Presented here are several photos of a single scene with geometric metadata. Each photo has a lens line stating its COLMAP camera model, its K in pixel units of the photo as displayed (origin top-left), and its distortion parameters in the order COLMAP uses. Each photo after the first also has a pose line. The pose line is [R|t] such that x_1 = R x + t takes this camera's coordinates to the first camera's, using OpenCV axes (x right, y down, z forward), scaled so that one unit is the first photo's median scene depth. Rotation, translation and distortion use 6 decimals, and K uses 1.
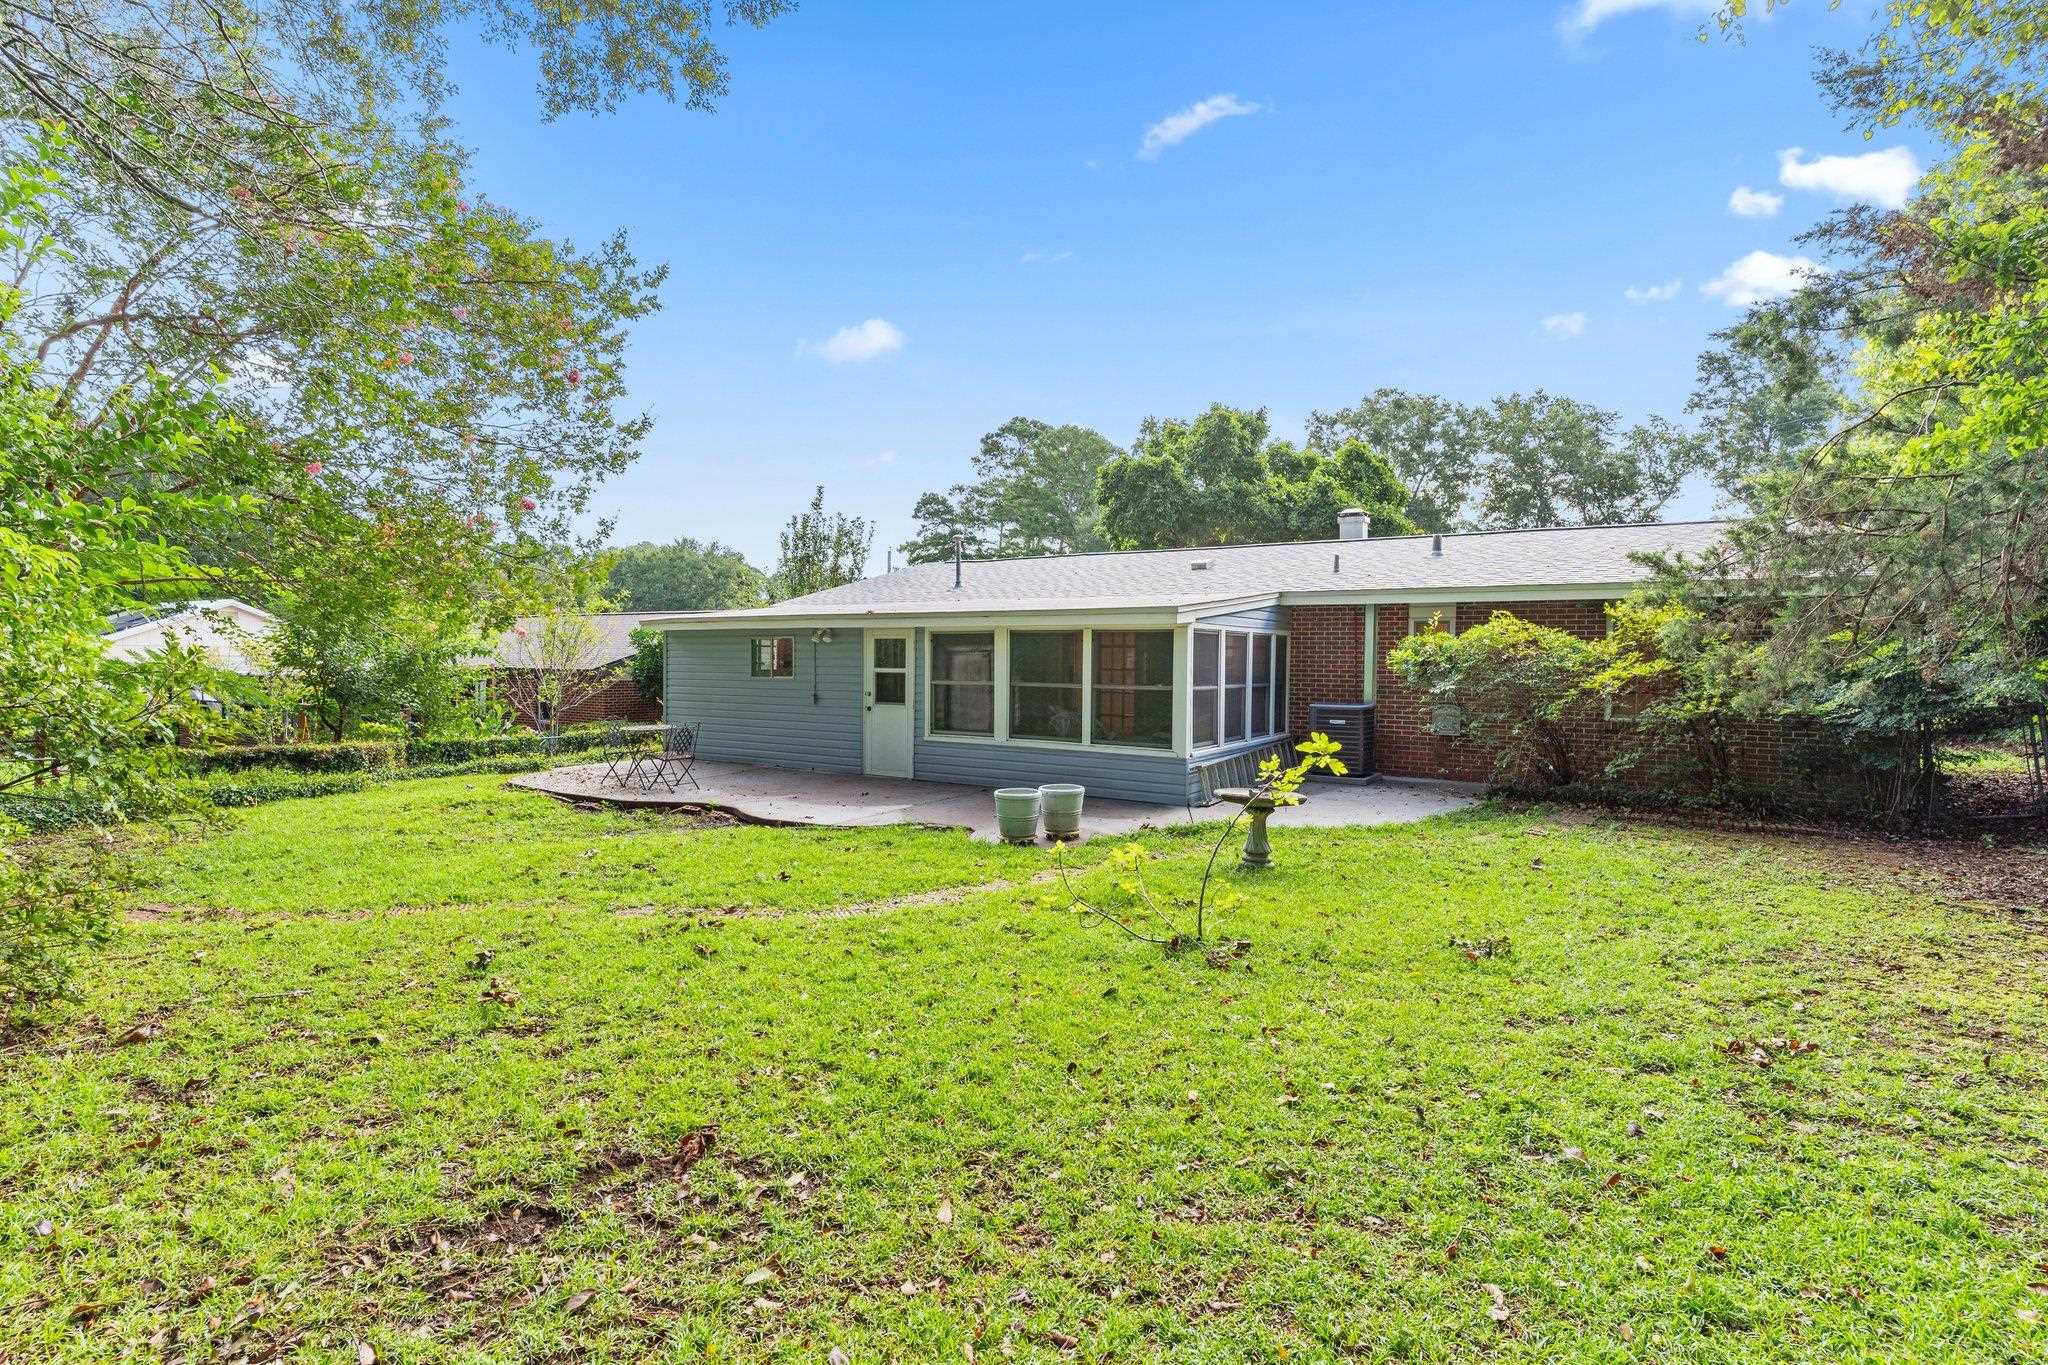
lens RADIAL K [[1000.3, 0, 1025.7], [0, 1000.3, 694.3], [0, 0, 1]] dist [-0.000094, -0.000212]
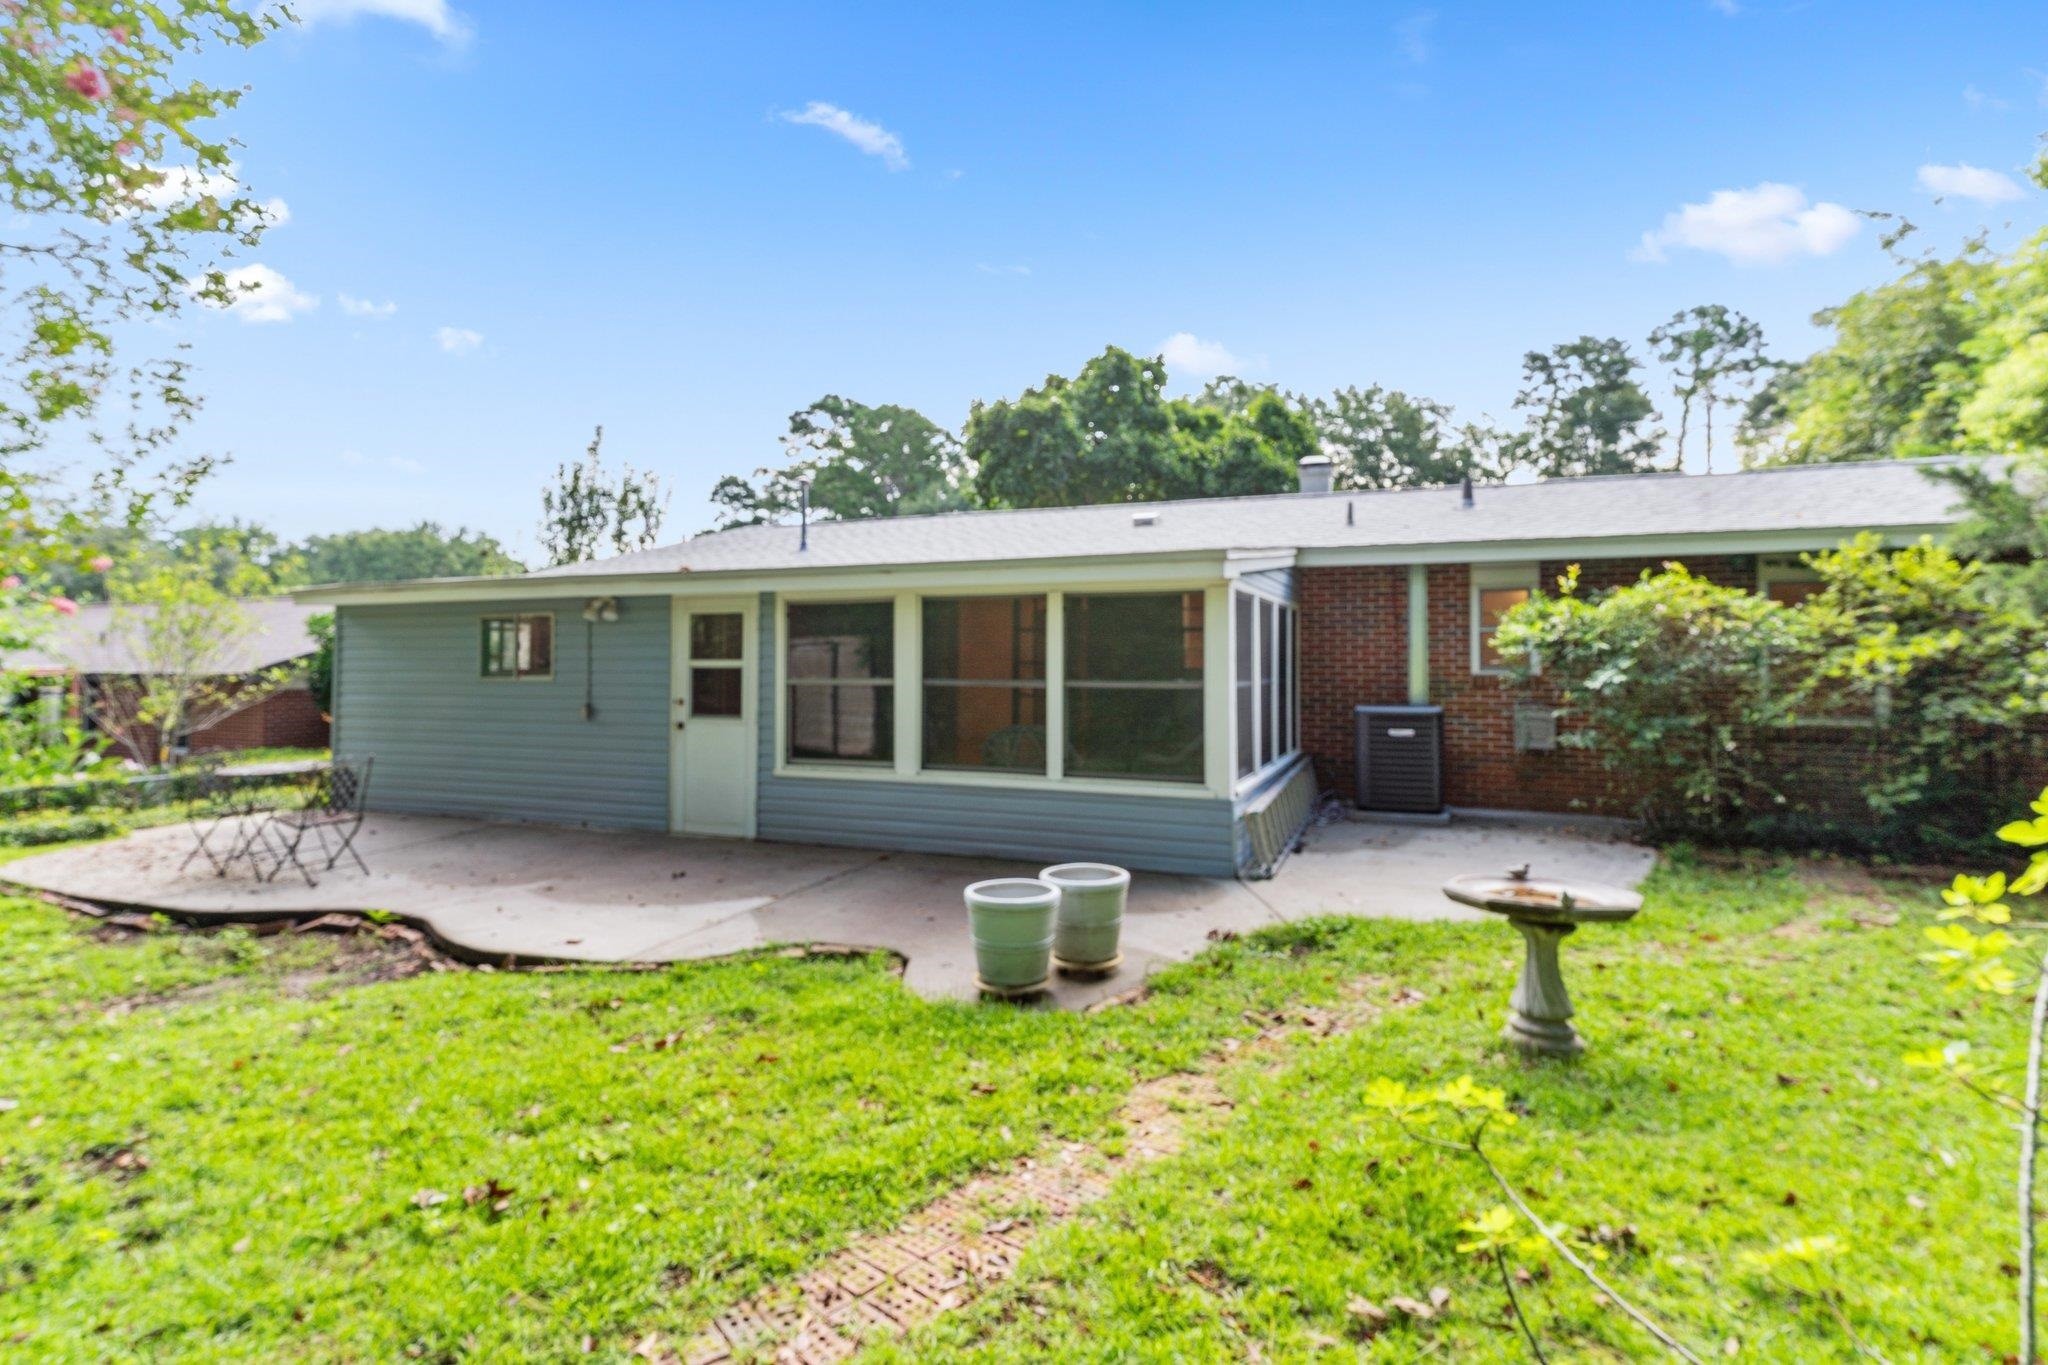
lens RADIAL K [[1037.2, 0, 1026.1], [0, 1037.2, 637.4], [0, 0, 1]] dist [0.009680, 0.000192]
pose [[0.981868, -0.003609, 0.189530, -0.044089], [0.014827, 0.998218, -0.057804, -0.000017], [-0.188984, 0.059566, 0.980172, 0.209424]]
